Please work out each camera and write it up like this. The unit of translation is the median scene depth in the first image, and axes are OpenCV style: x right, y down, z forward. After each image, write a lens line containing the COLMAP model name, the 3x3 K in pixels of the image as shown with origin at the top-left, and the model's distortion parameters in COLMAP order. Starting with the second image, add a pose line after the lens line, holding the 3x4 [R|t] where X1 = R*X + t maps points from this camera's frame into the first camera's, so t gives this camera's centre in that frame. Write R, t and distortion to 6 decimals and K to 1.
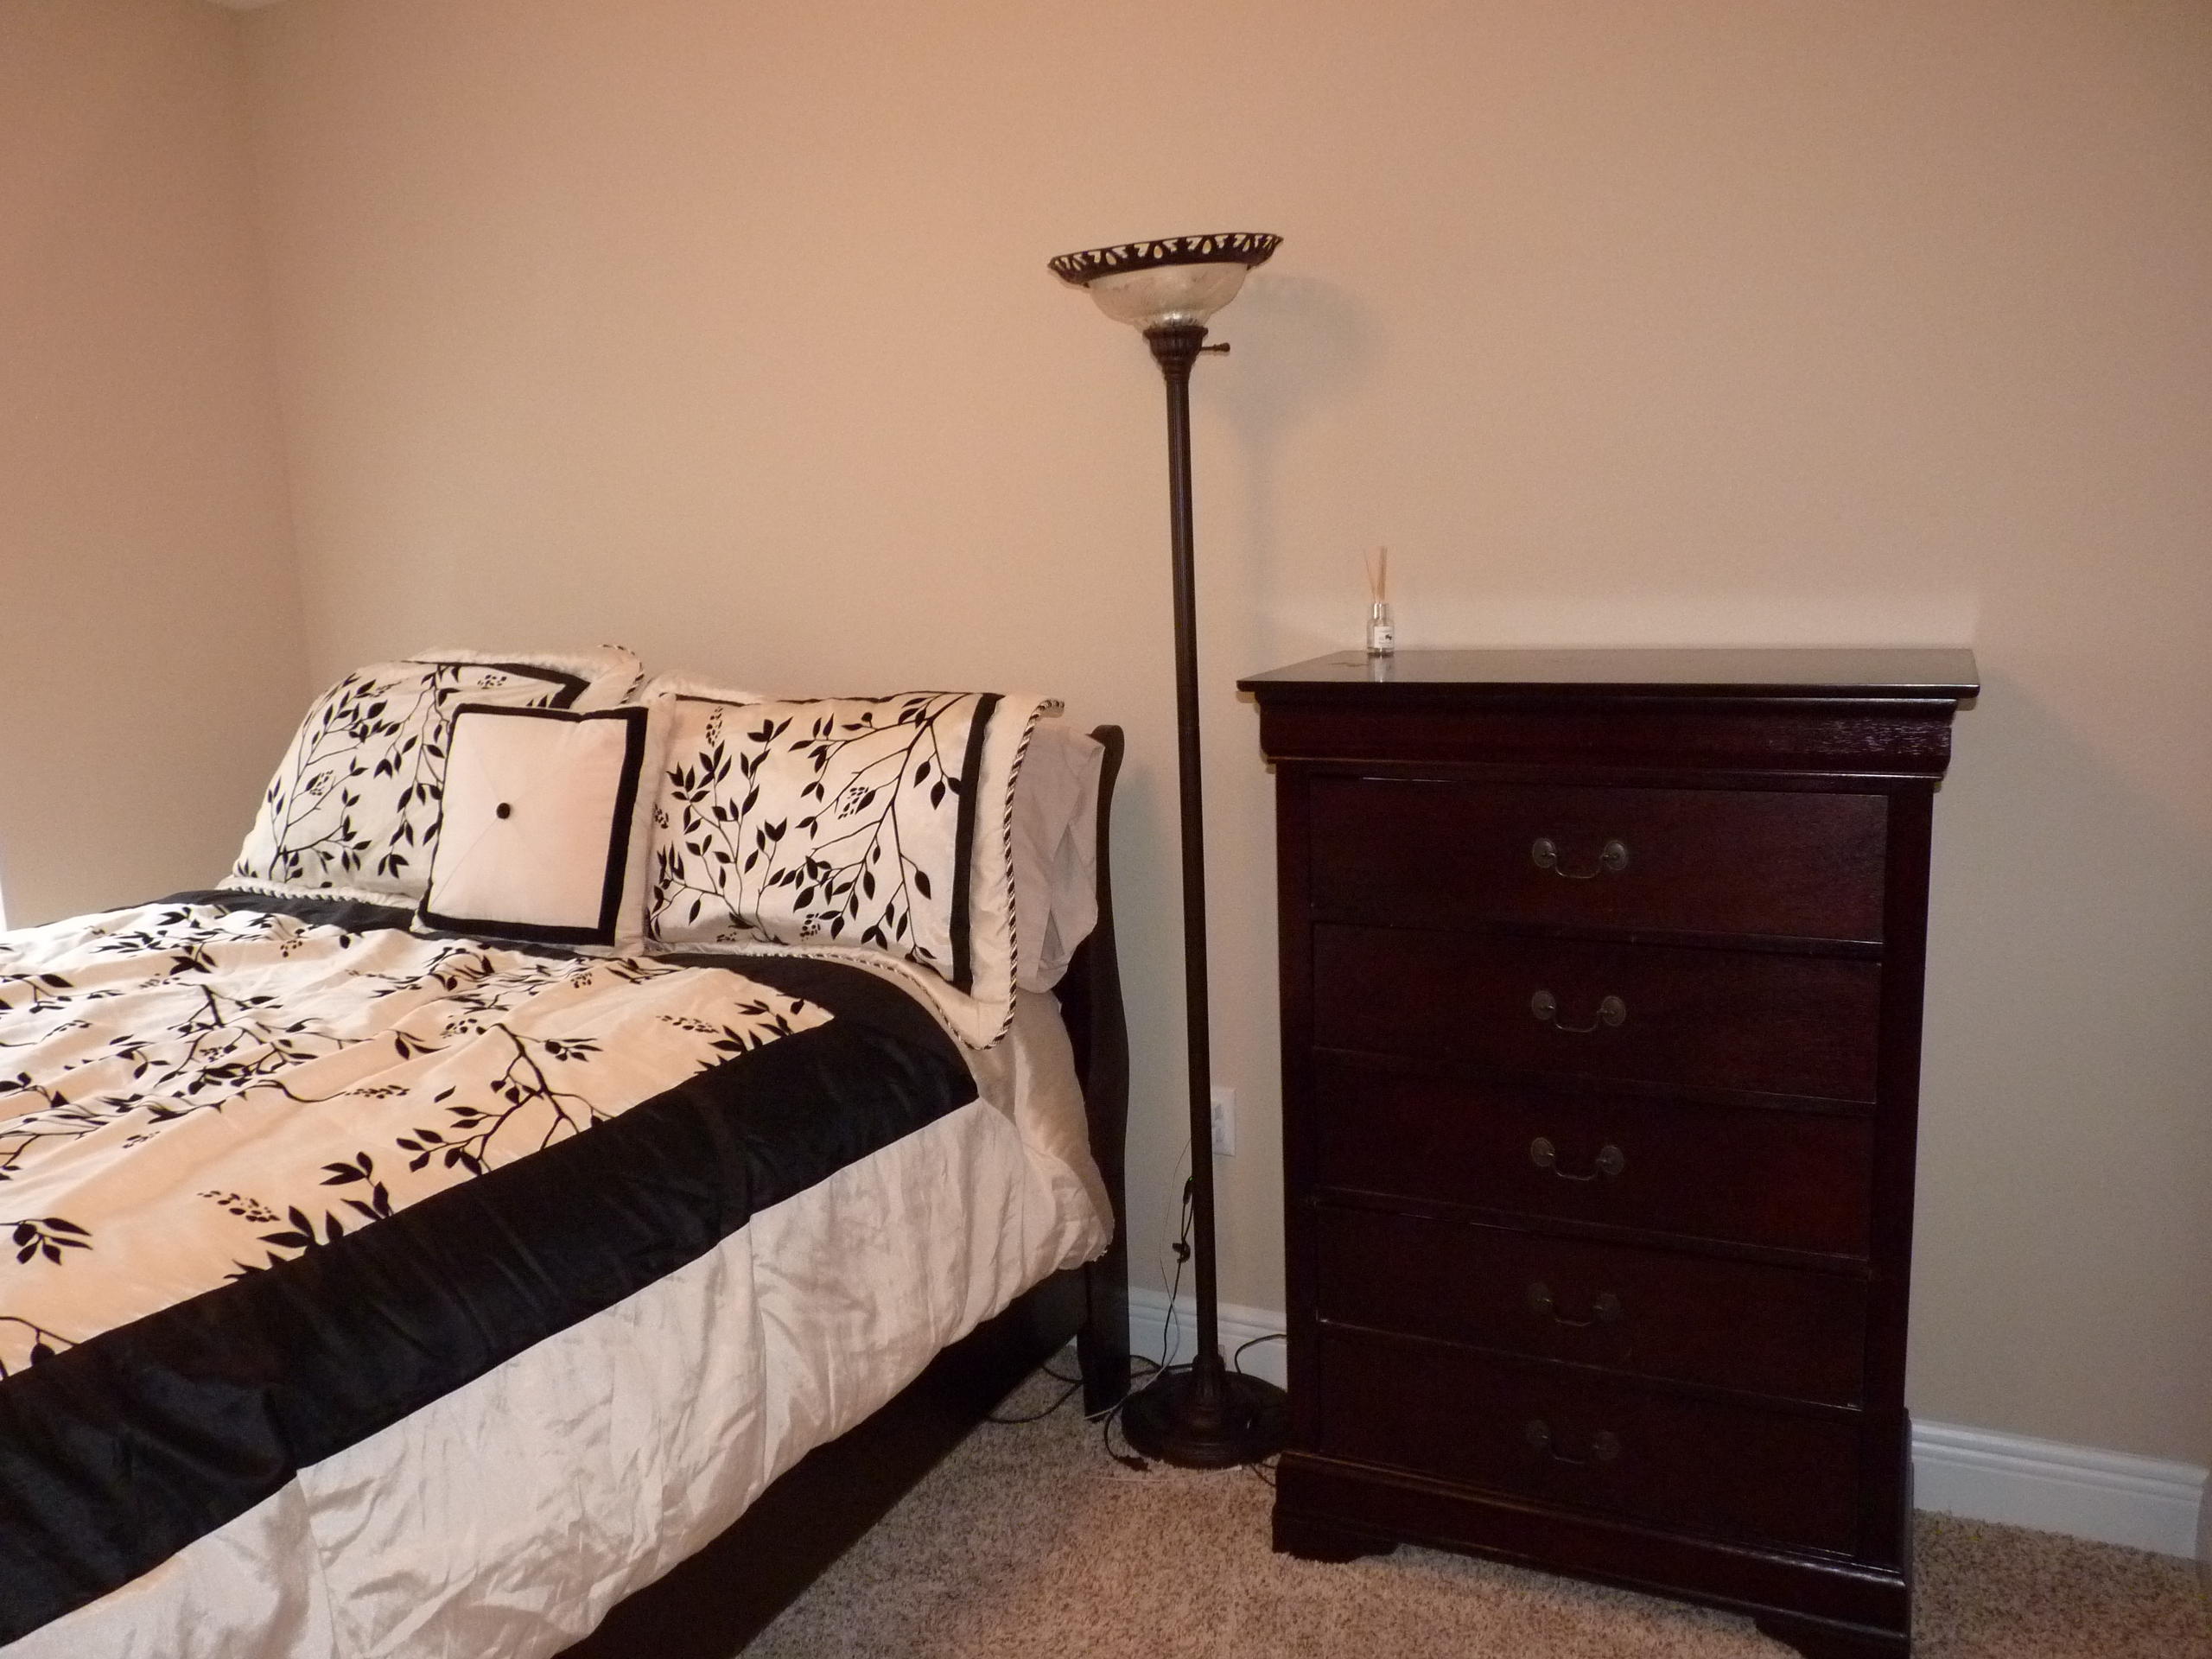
lens RADIAL K [[1780.5, 0, 1093.0], [0, 1780.5, 832.5], [0, 0, 1]] dist [-0.017151, 0.004286]
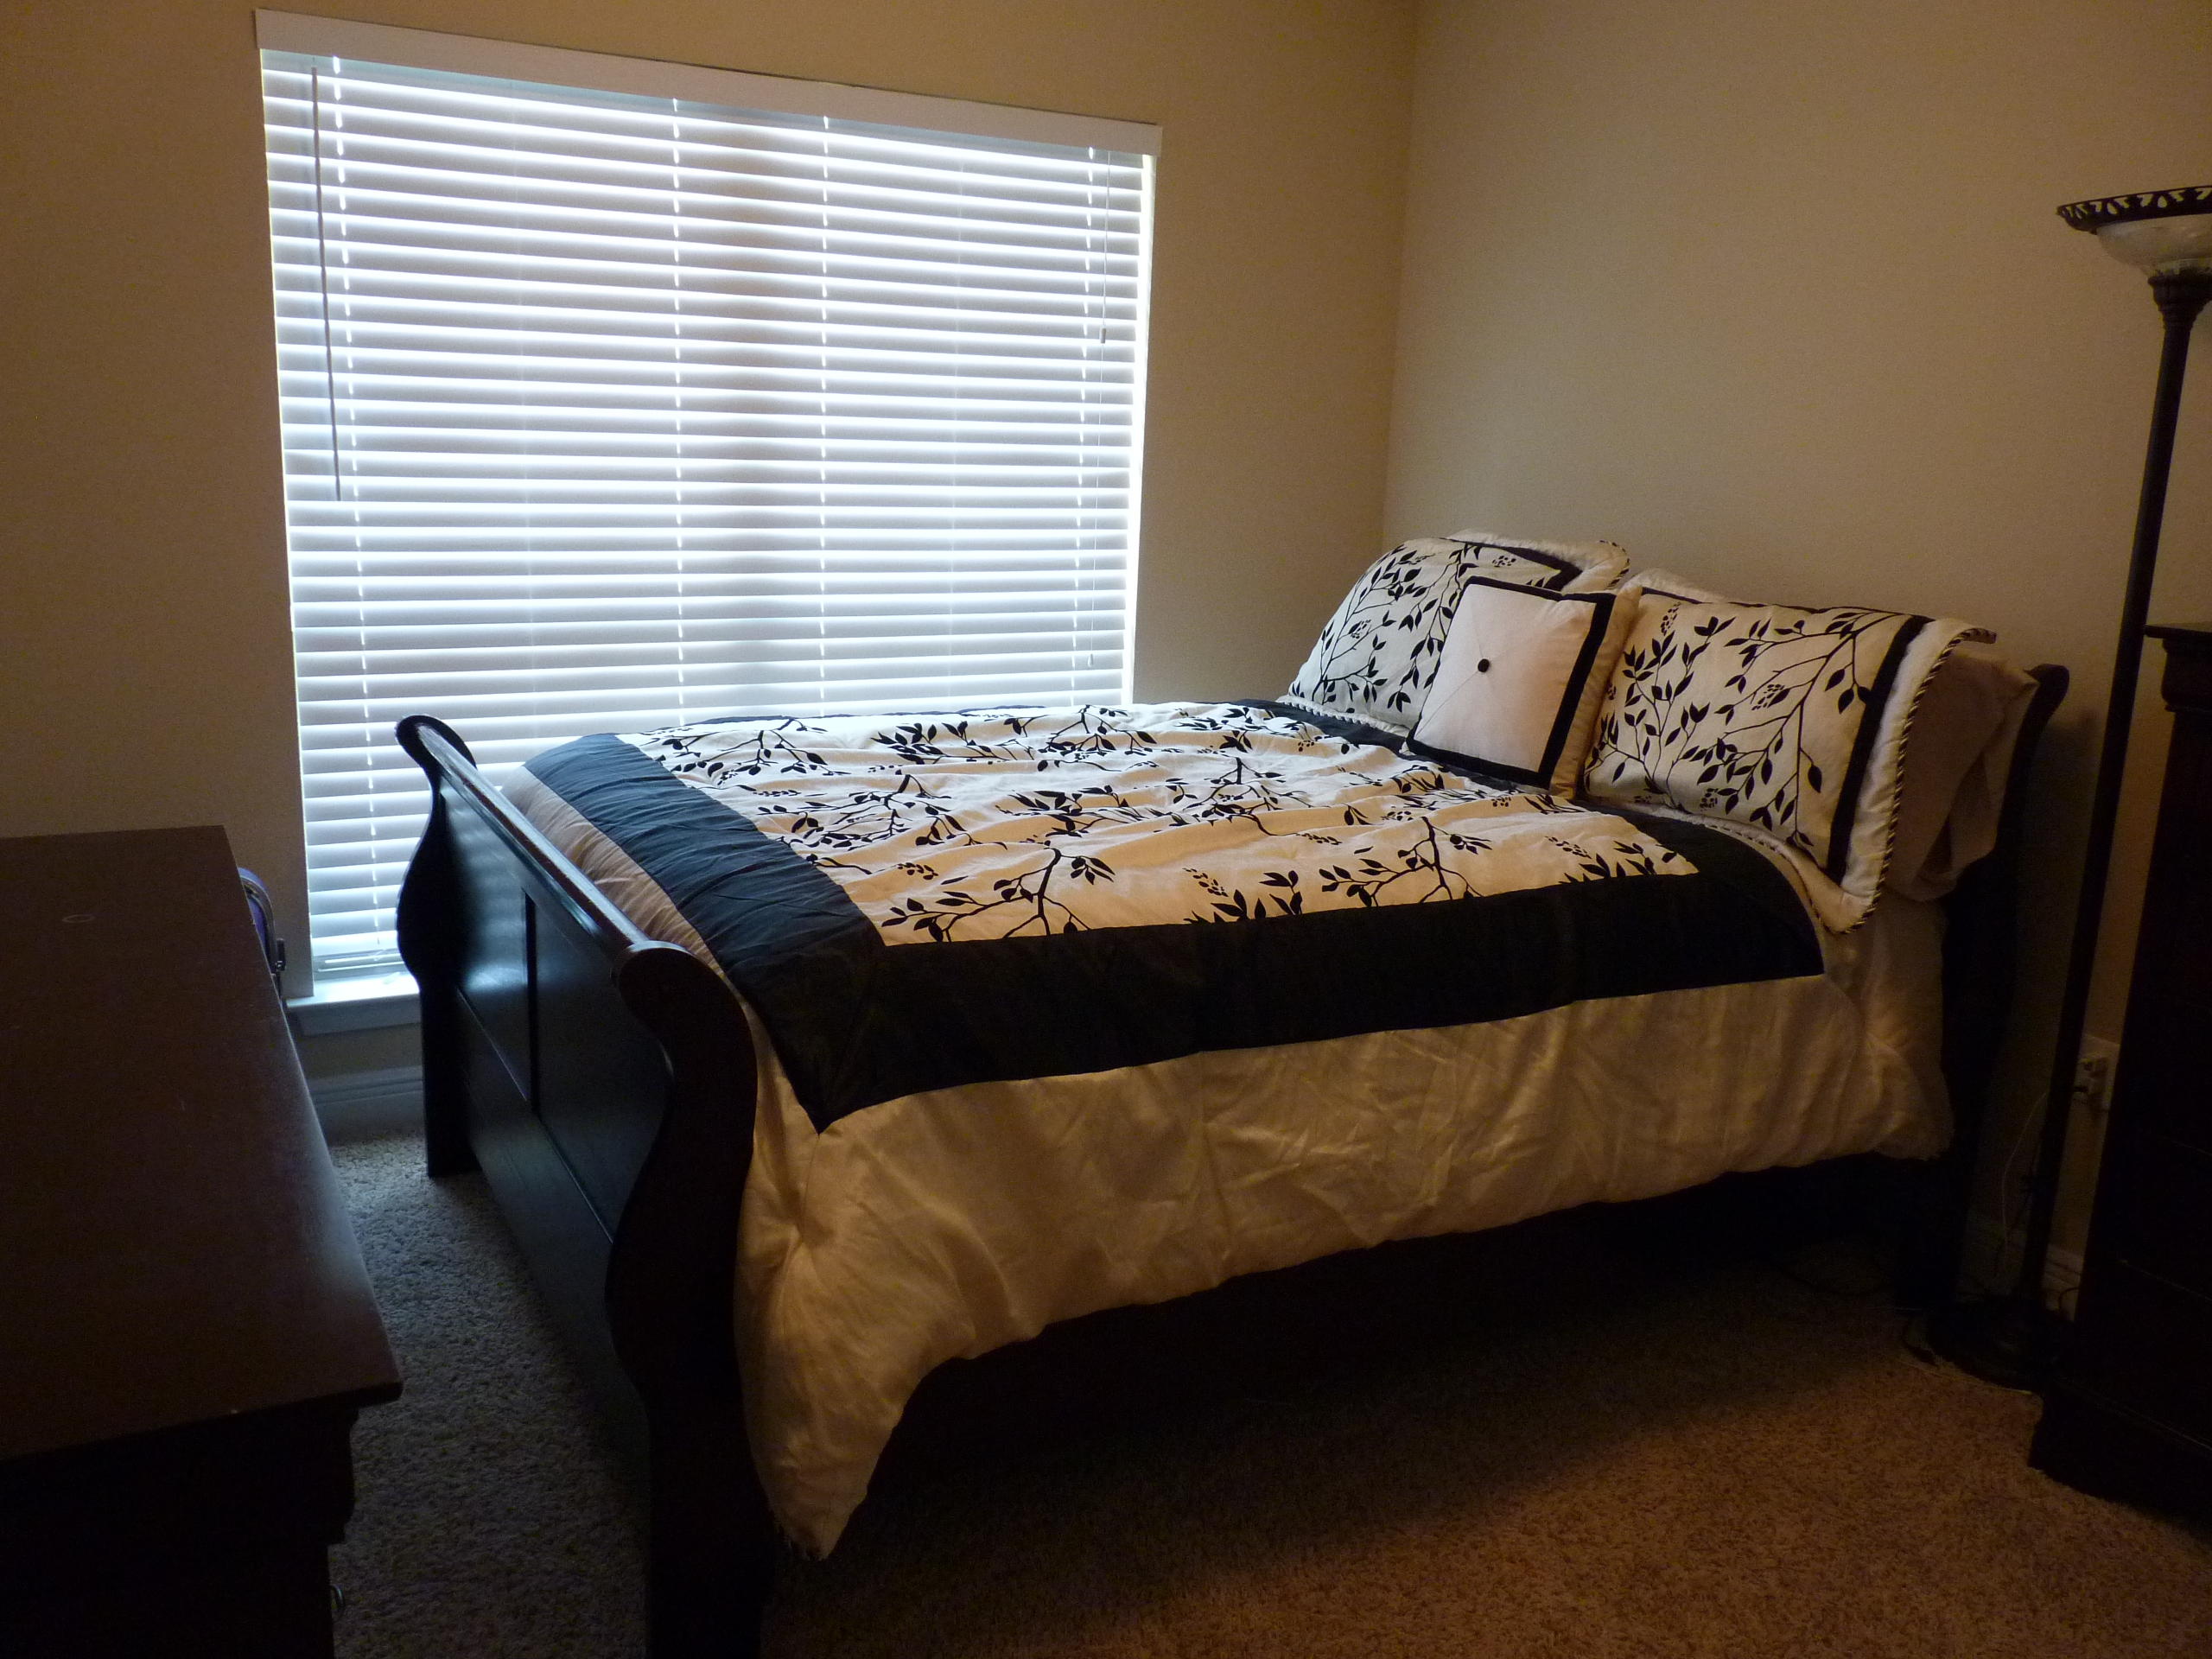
lens RADIAL K [[1780.5, 0, 1093.0], [0, 1780.5, 832.5], [0, 0, 1]] dist [-0.017151, 0.004286]
pose [[0.813516, 0.187000, -0.550657, 0.151478], [-0.162392, 0.982271, 0.093663, 0.031129], [0.558409, 0.013226, 0.829460, -0.166359]]
